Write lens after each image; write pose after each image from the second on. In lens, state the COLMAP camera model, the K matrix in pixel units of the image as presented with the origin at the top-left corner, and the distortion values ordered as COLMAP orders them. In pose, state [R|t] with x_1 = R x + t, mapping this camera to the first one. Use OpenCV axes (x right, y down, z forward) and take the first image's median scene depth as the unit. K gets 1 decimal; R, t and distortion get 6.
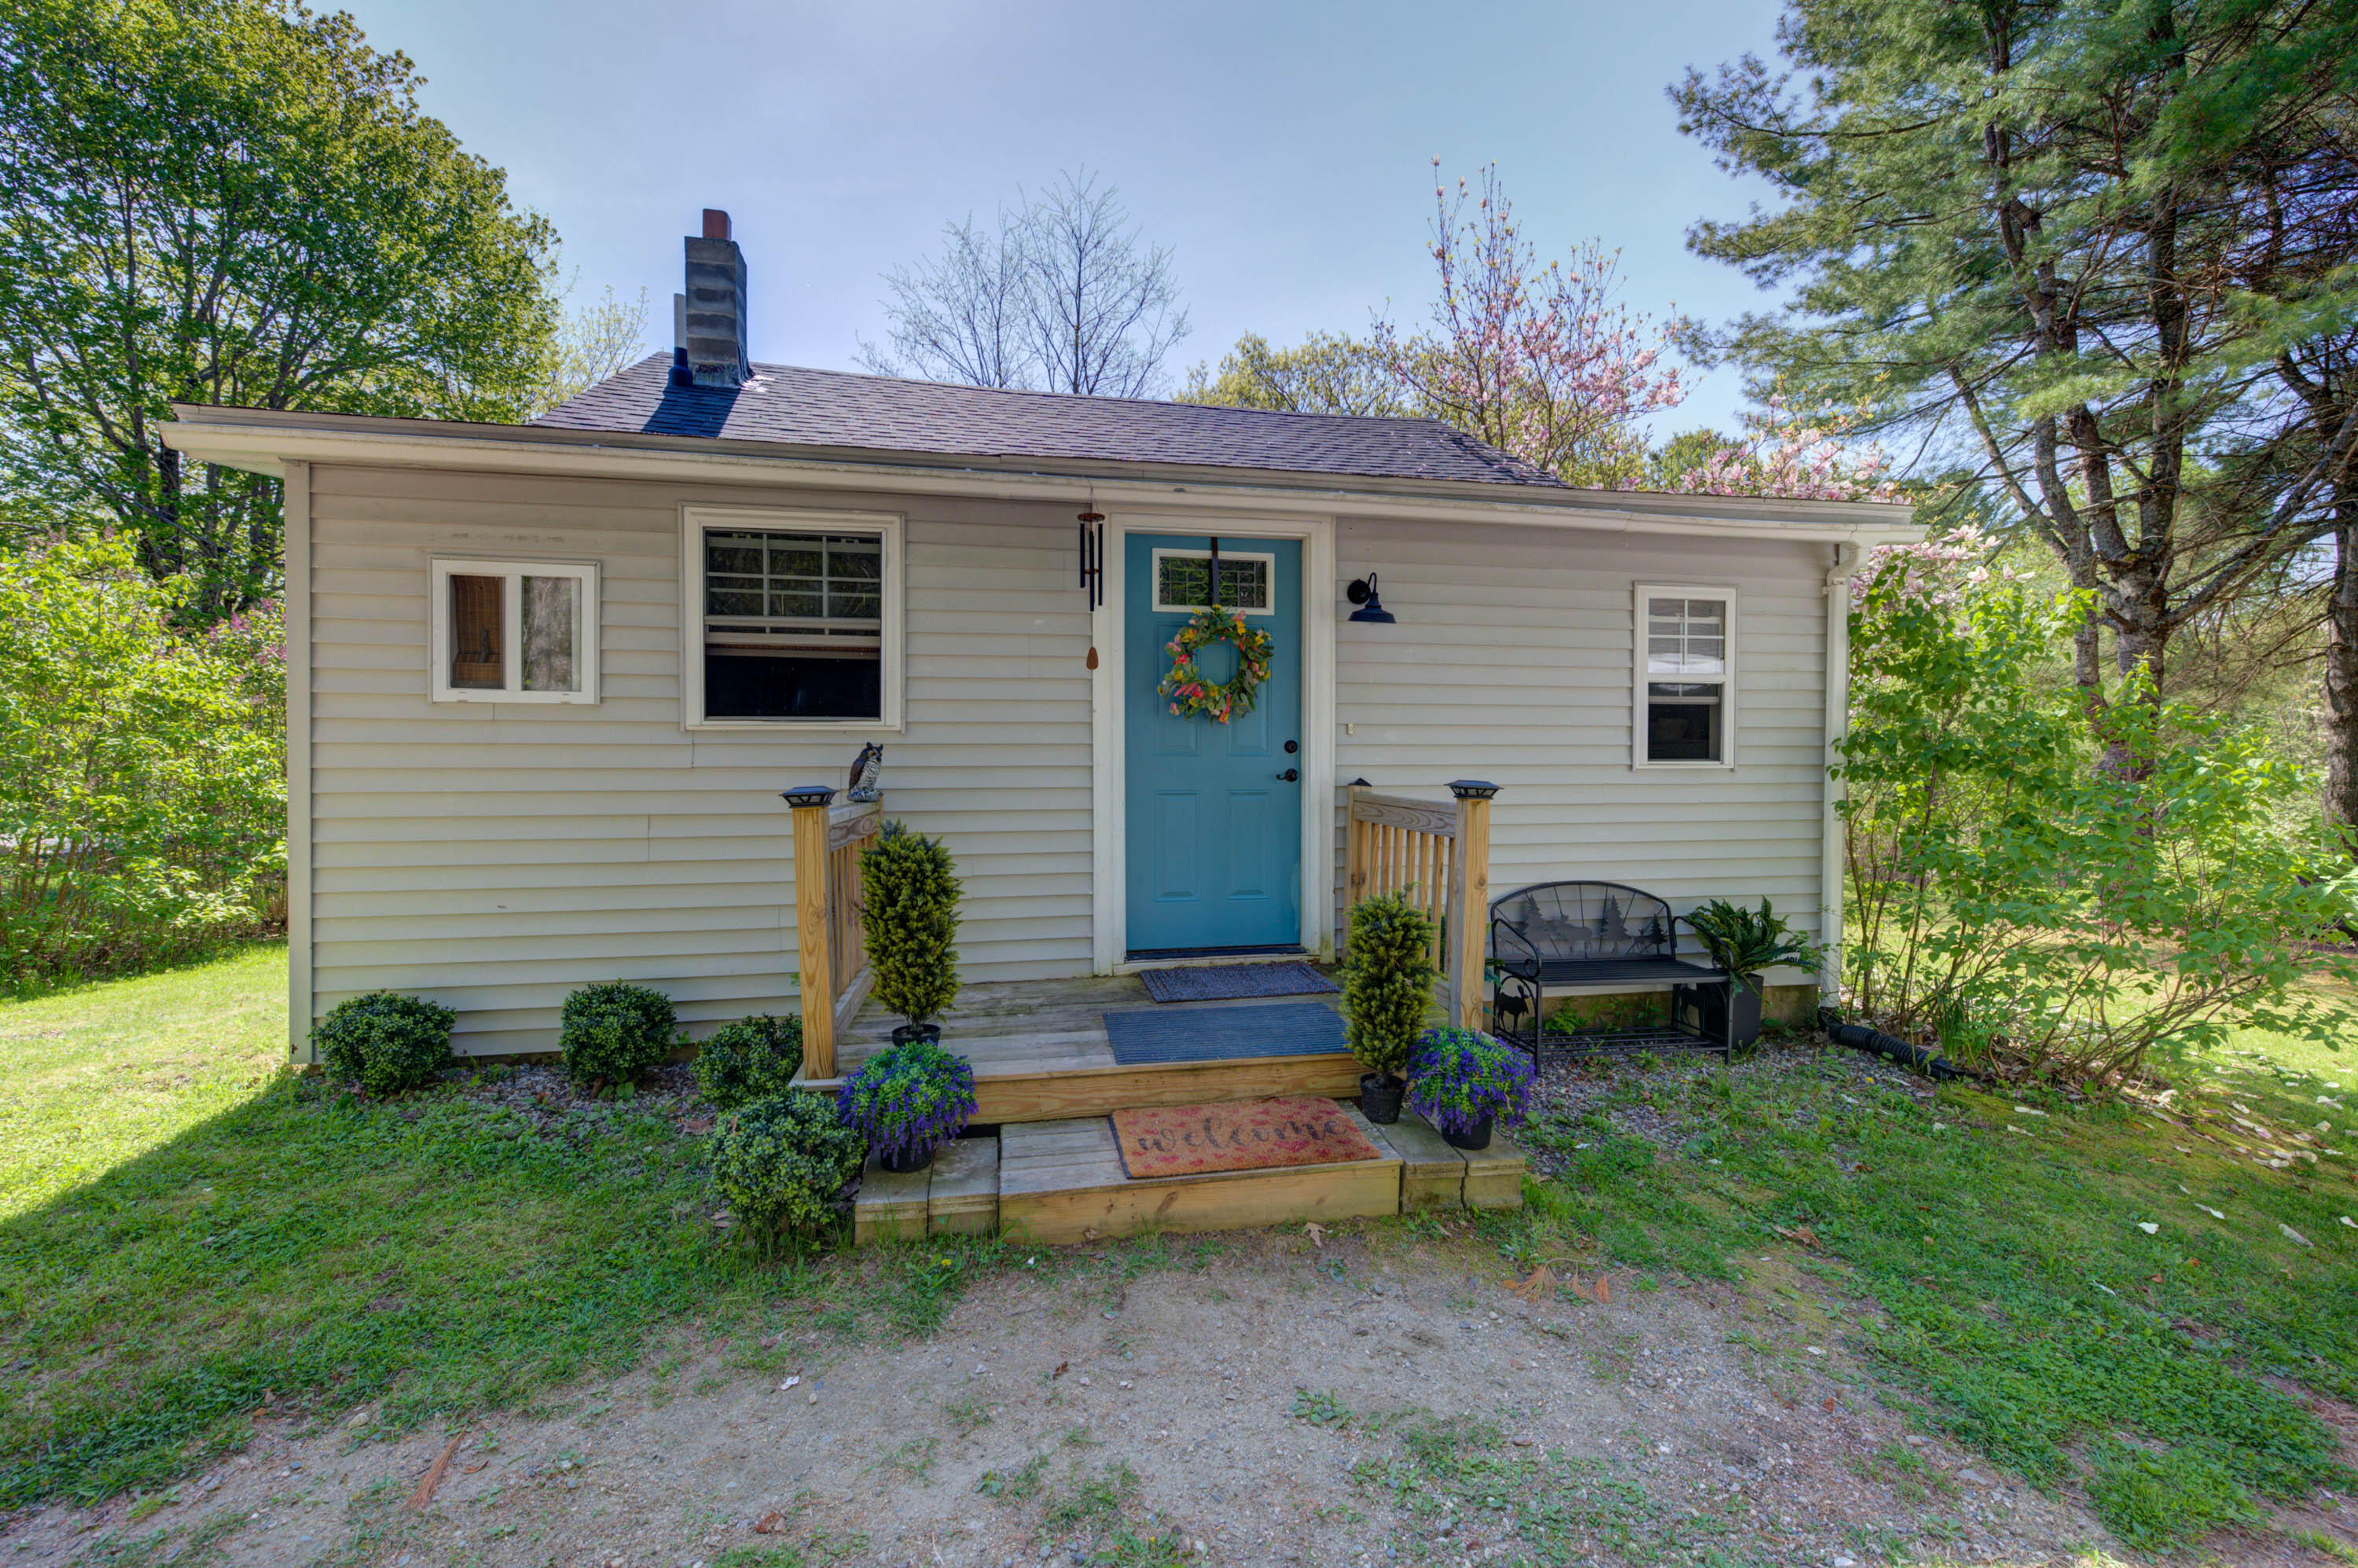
lens RADIAL K [[934.0, 0, 1177.7], [0, 934.0, 789.1], [0, 0, 1]] dist [-0.000482, -0.000345]
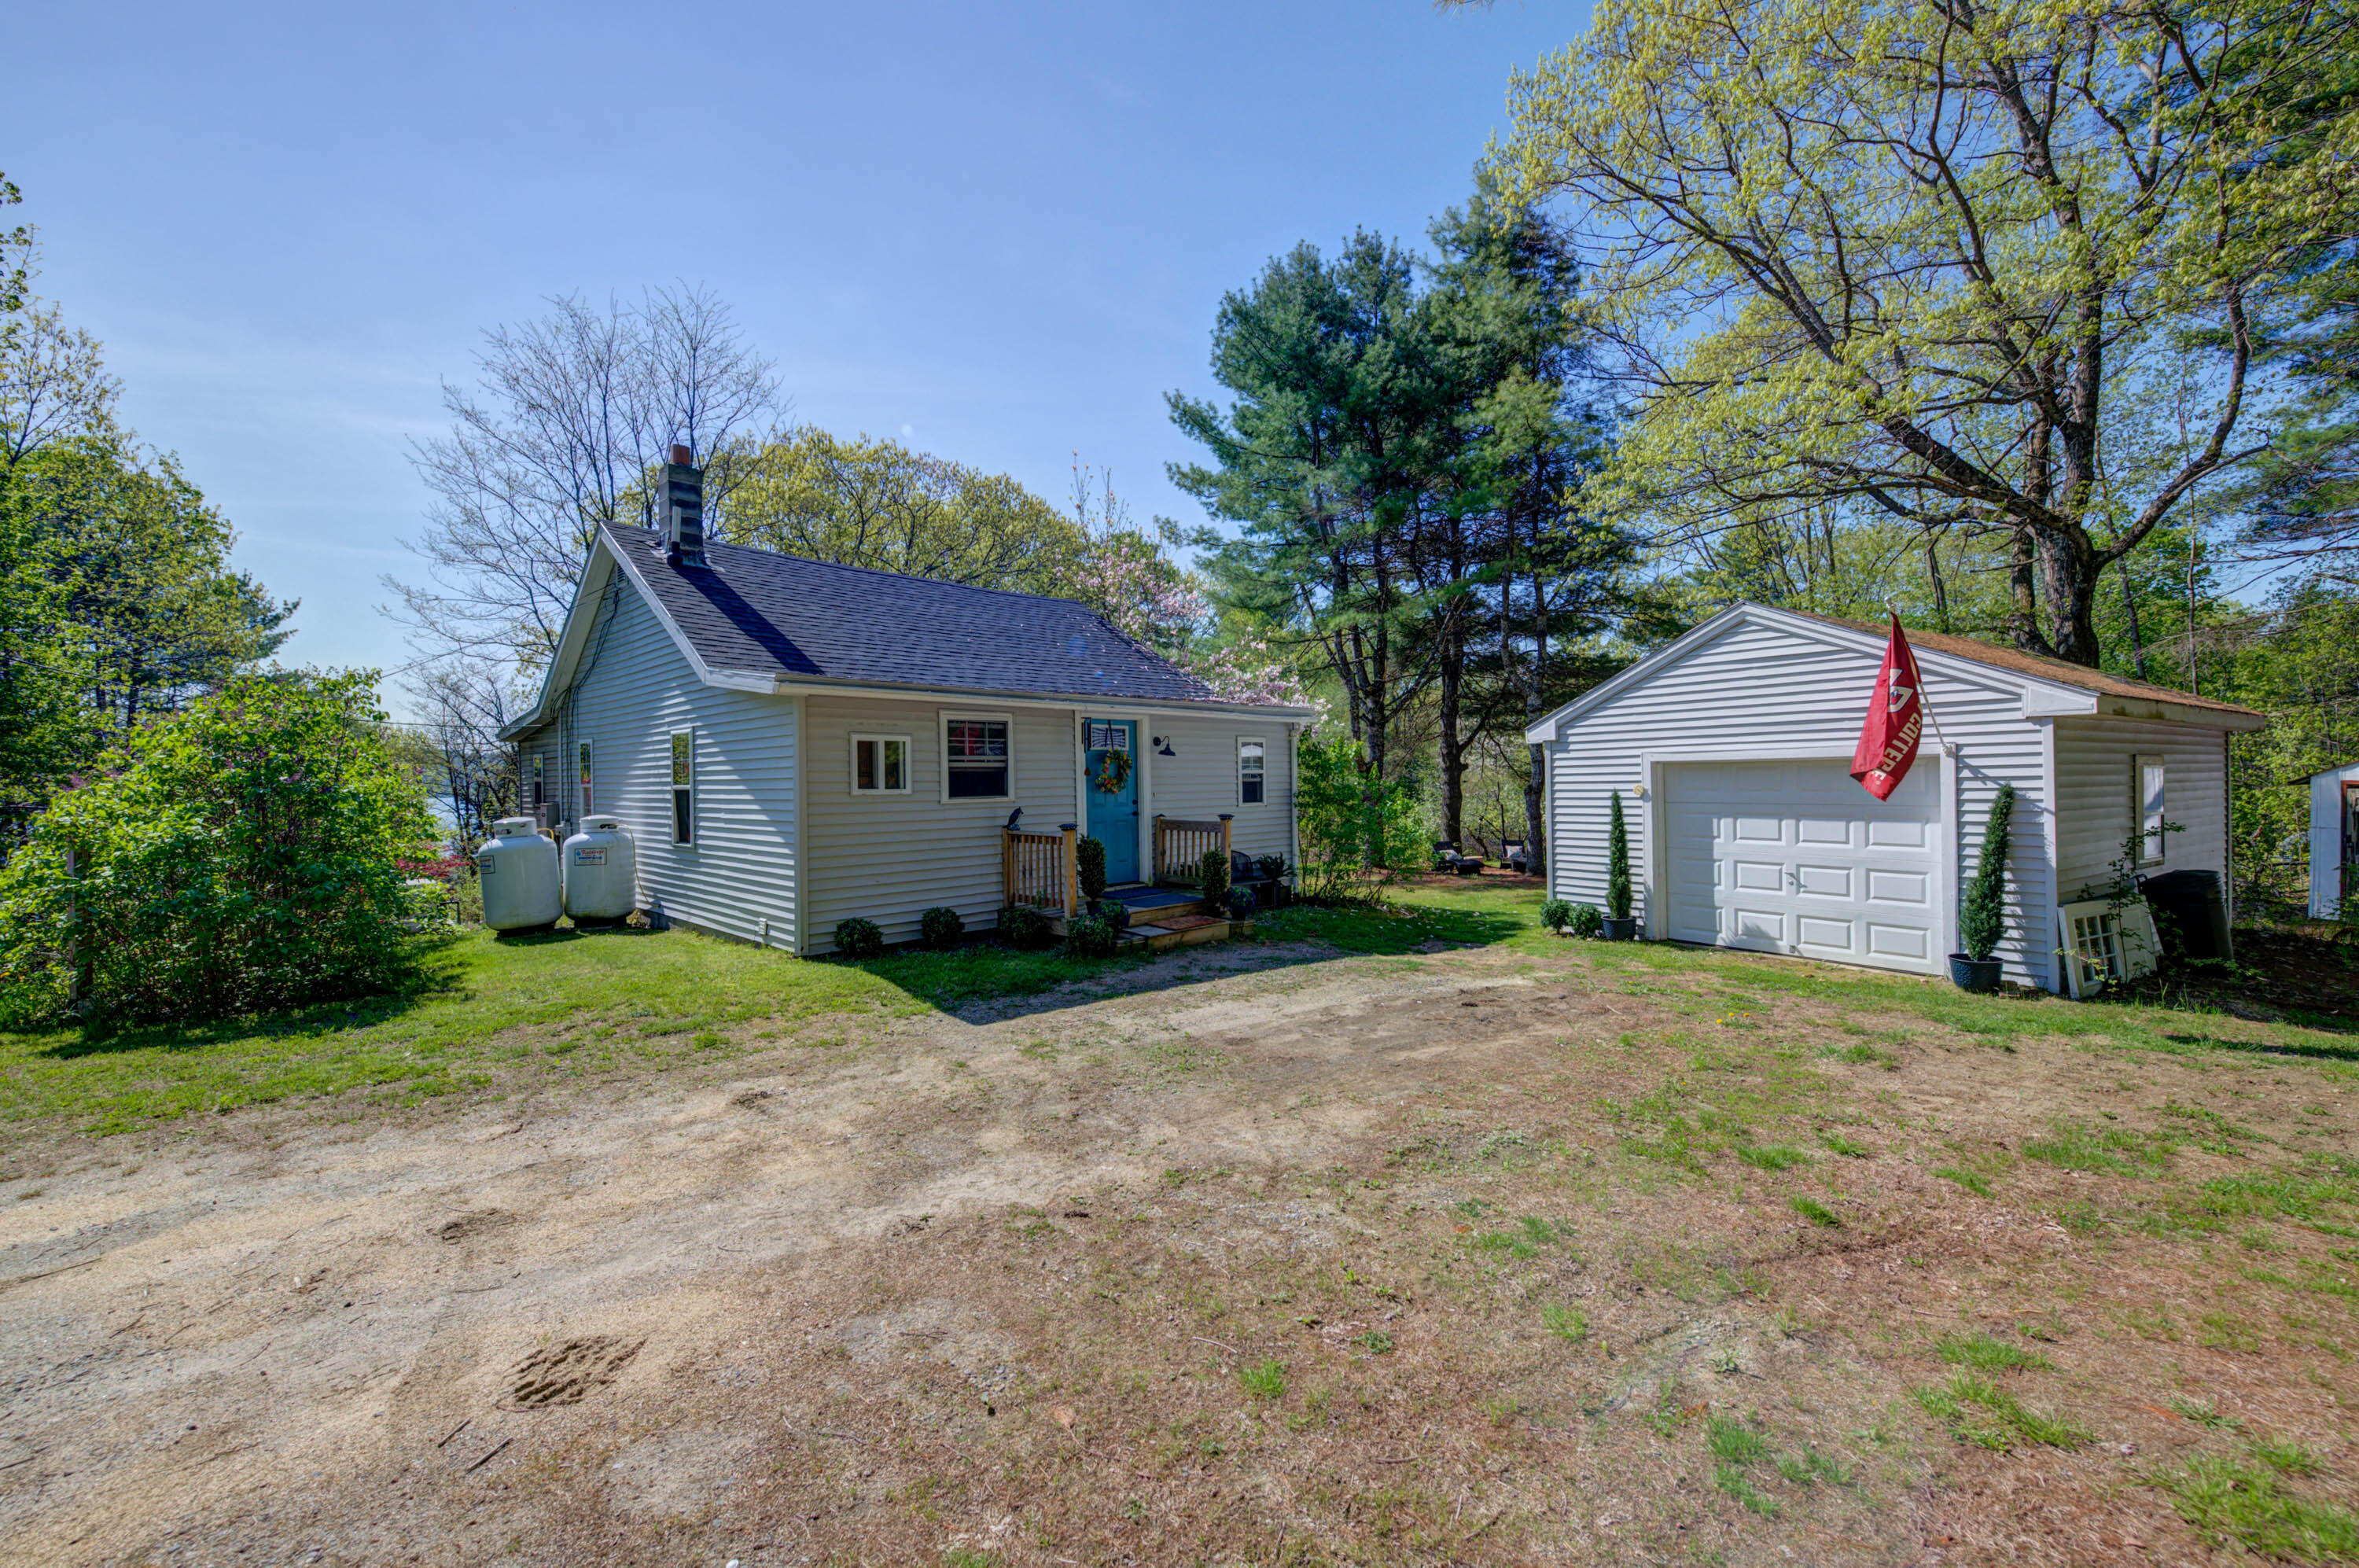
lens RADIAL K [[938.9, 0, 1179.5], [0, 938.9, 784.0], [0, 0, 1]] dist [0.001060, 0.000061]
pose [[0.831142, -0.015069, 0.555856, -0.451593], [0.031882, 0.999280, -0.020581, -0.014324], [-0.555146, 0.034828, 0.831024, -0.447996]]
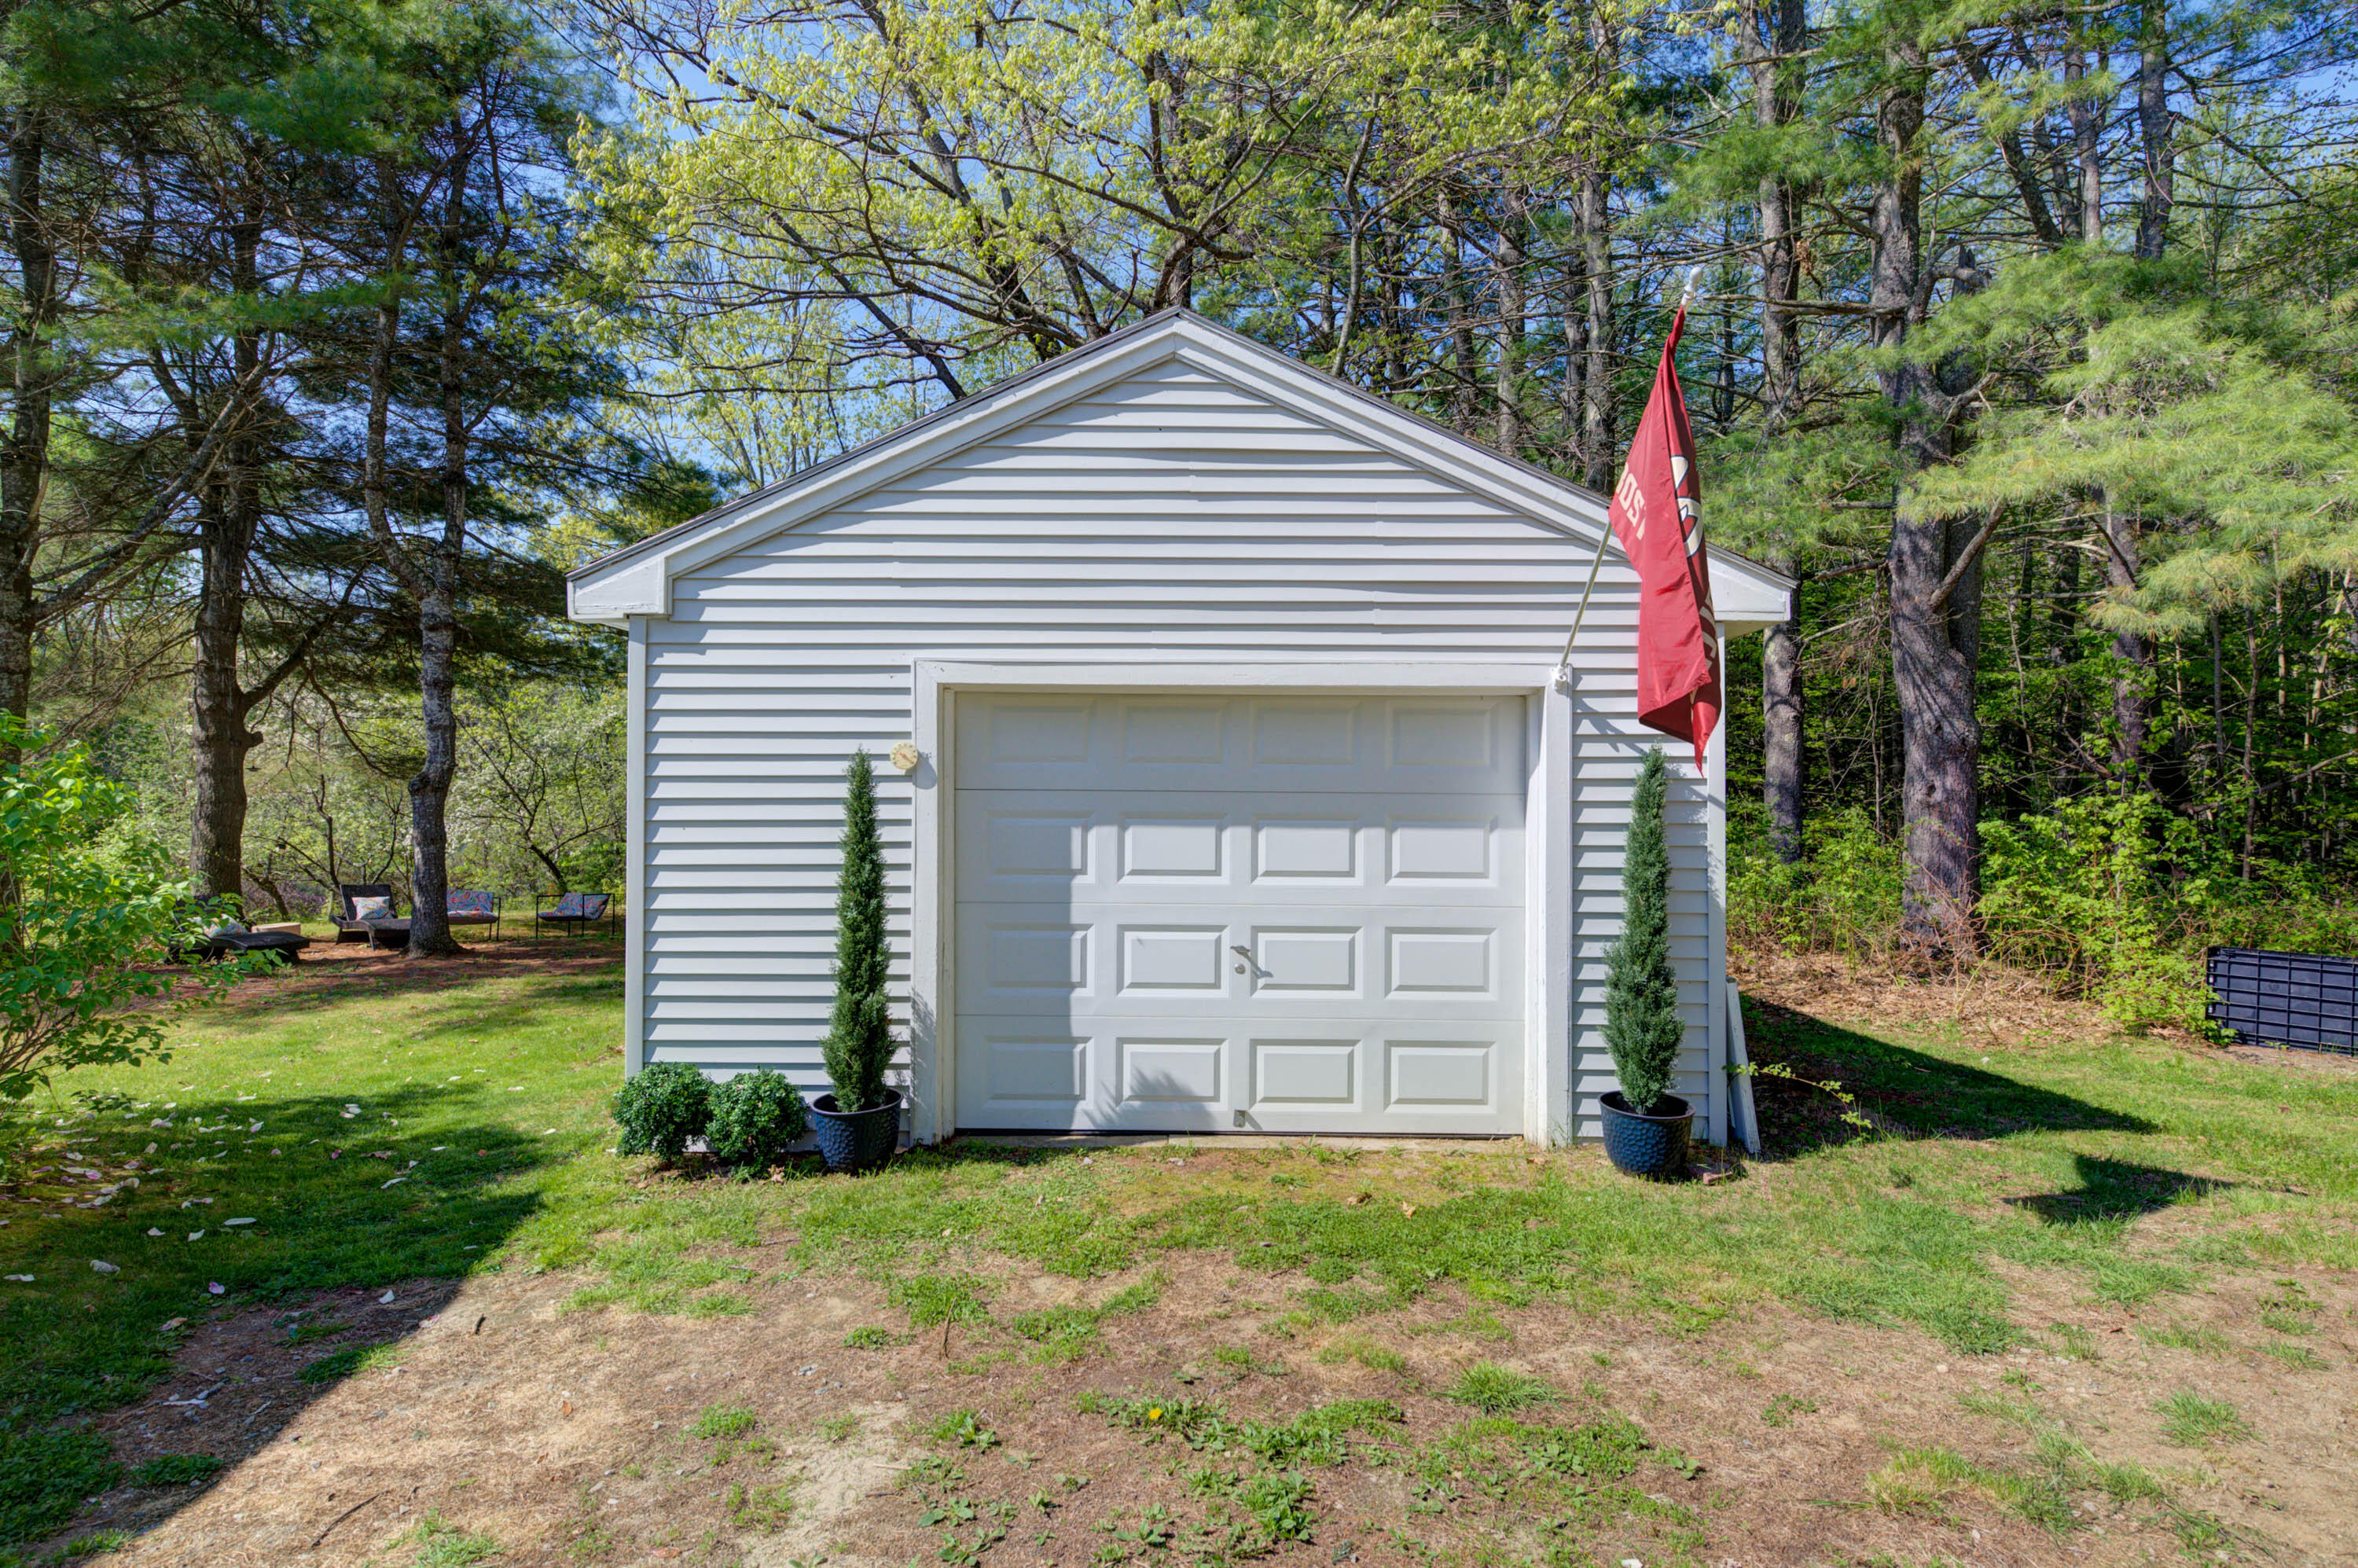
lens RADIAL K [[1179.2, 0, 1185.6], [0, 1179.2, 774.1], [0, 0, 1]] dist [-0.000506, 0.000180]
pose [[-0.003479, 0.010203, 0.999942, -0.012966], [0.023288, 0.999678, -0.010119, 0.000492], [-0.999723, 0.023252, -0.003716, -0.039301]]
